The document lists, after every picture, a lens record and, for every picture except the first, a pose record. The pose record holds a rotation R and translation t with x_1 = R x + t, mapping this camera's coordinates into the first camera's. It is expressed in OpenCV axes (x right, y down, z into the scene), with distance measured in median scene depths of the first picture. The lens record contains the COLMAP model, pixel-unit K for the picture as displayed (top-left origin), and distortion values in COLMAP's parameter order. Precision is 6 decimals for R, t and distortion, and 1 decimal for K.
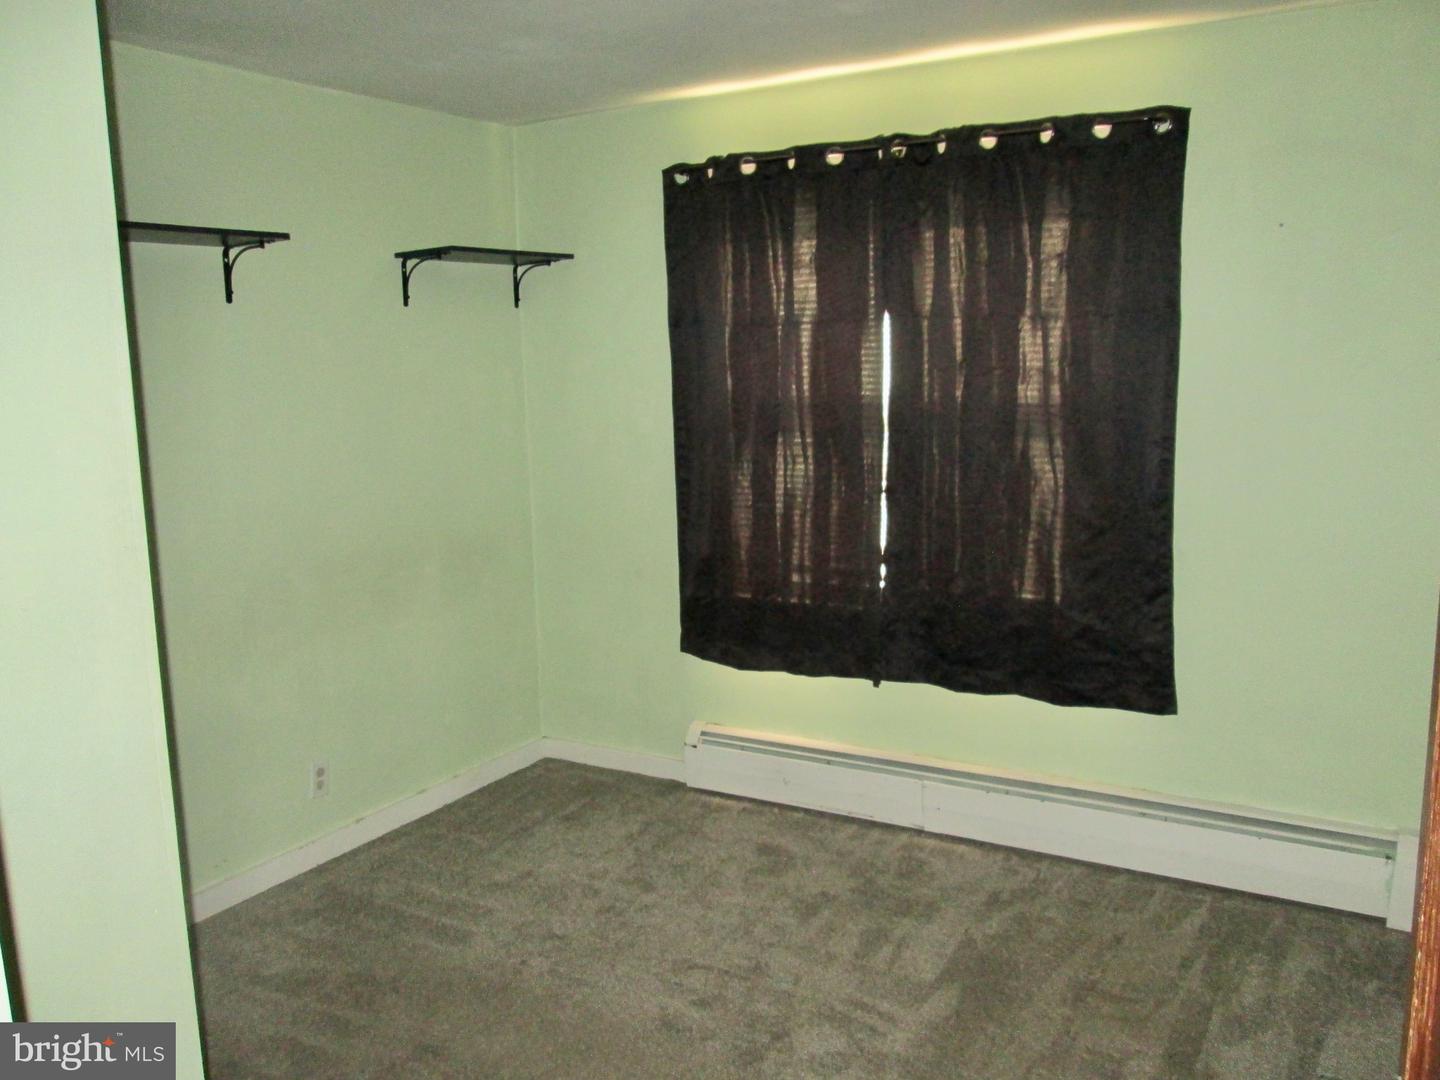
lens RADIAL K [[1235.8, 0, 723.6], [0, 1235.8, 560.4], [0, 0, 1]] dist [-0.068954, 0.151215]
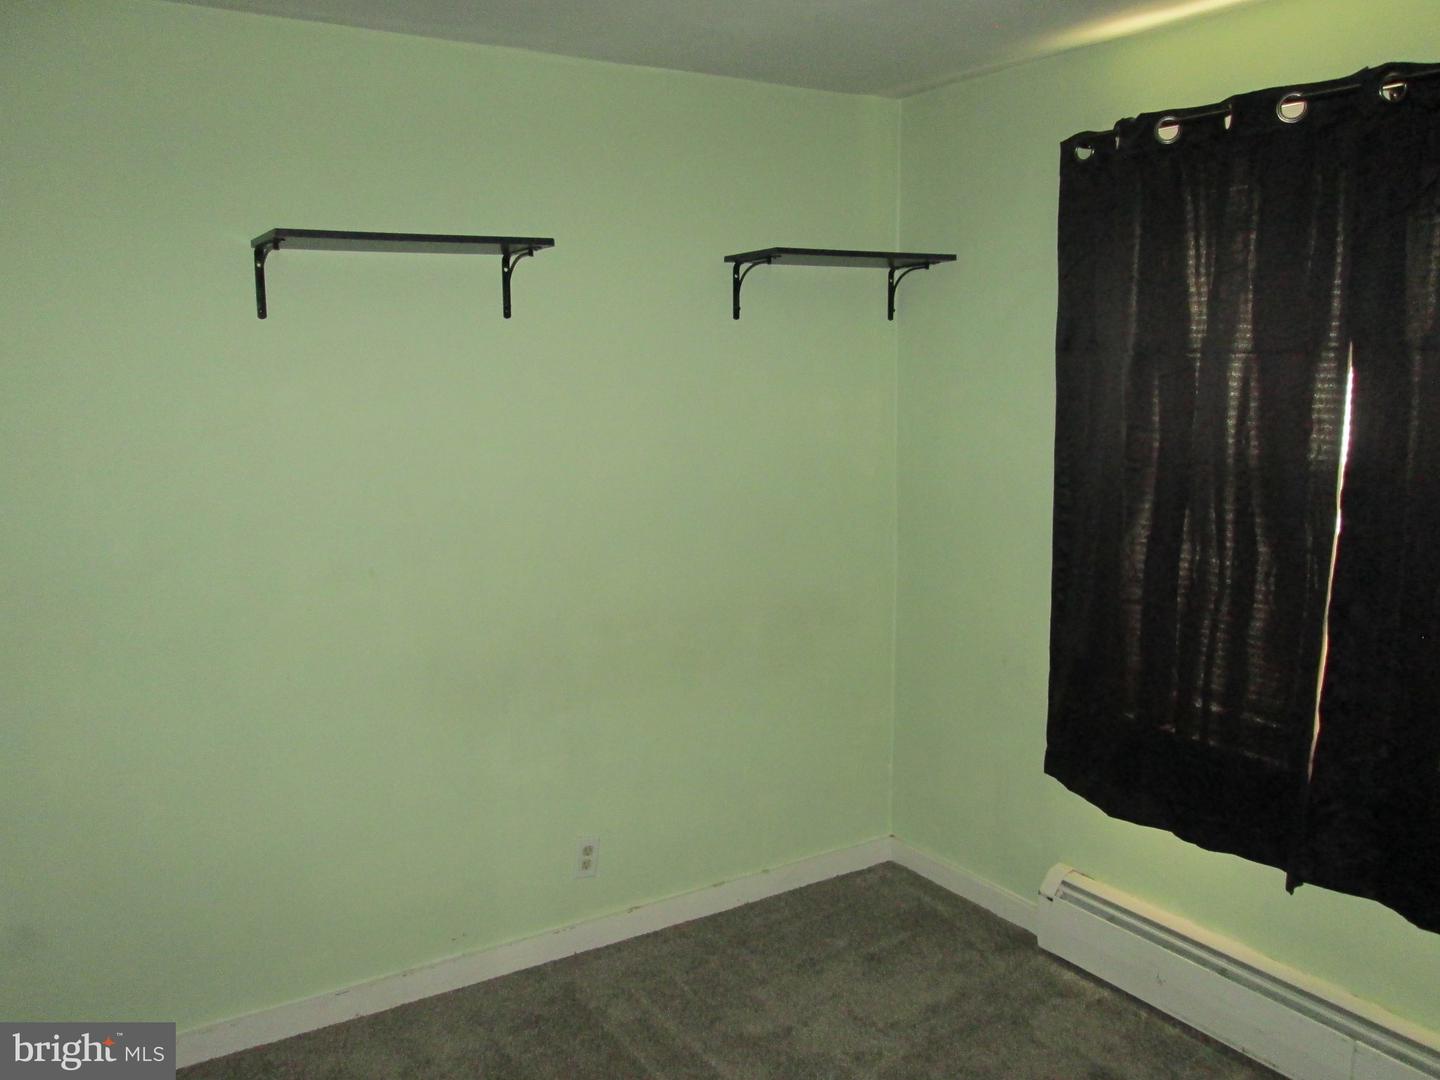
lens RADIAL K [[1212.5, 0, 723.4], [0, 1212.5, 541.4], [0, 0, 1]] dist [-0.067294, 0.075815]
pose [[0.888406, 0.090302, -0.450089, 0.118405], [-0.093797, 0.995484, 0.014583, -0.064770], [0.449373, 0.029262, 0.892865, 0.254472]]
